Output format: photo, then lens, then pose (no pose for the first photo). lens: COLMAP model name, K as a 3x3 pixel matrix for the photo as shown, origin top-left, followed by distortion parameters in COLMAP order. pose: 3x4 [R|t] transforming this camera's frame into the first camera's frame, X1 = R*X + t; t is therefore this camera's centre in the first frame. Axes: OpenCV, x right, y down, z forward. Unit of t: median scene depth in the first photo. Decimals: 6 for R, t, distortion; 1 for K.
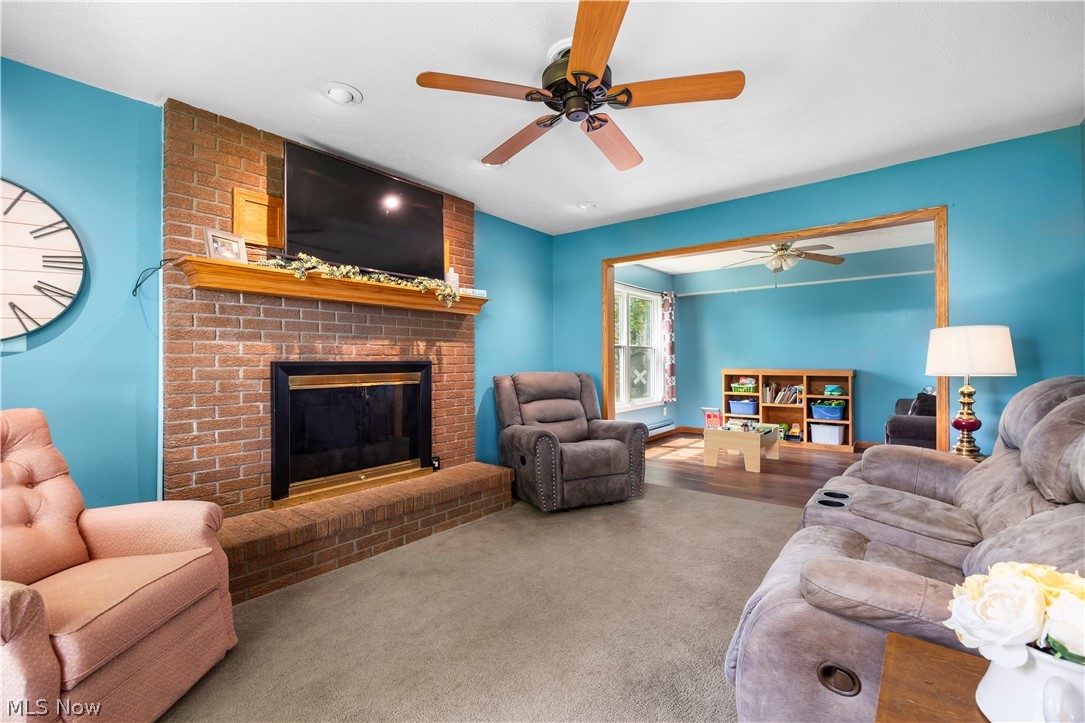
lens RADIAL K [[469.4, 0, 536.1], [0, 469.4, 361.4], [0, 0, 1]] dist [-0.025962, 0.002454]
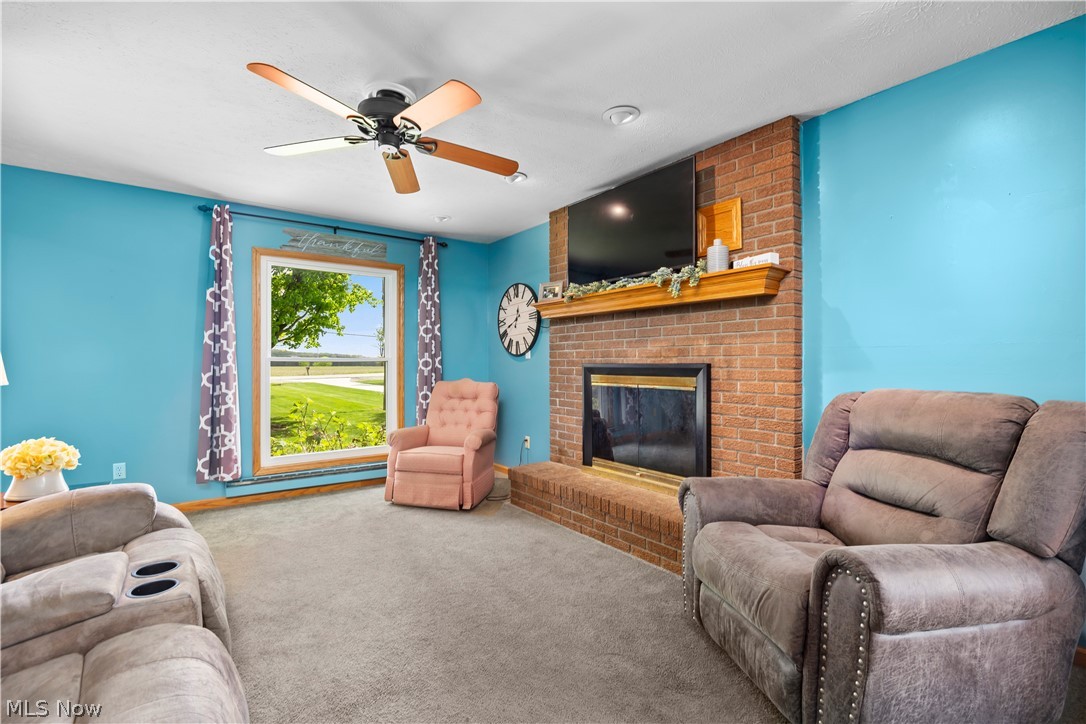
lens RADIAL K [[469.9, 0, 534.3], [0, 469.9, 357.8], [0, 0, 1]] dist [-0.025962, 0.002454]
pose [[-0.246166, 0.001601, -0.969226, 0.377059], [0.008093, 0.999967, -0.000404, -0.007943], [0.969194, -0.007944, -0.246171, 0.554723]]
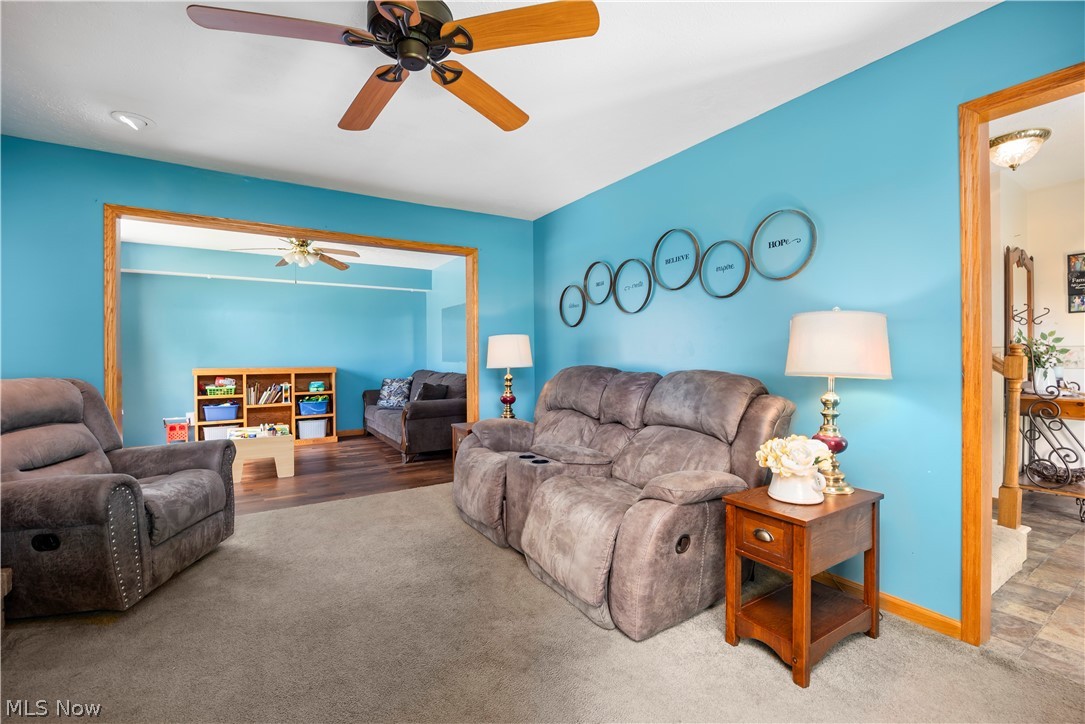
lens RADIAL K [[469.4, 0, 545.5], [0, 469.4, 357.8], [0, 0, 1]] dist [-0.025962, 0.002454]
pose [[0.314287, -0.000117, 0.949328, -0.211868], [0.004384, 0.999990, -0.001328, 0.000727], [-0.949318, 0.004579, 0.314285, 0.174911]]
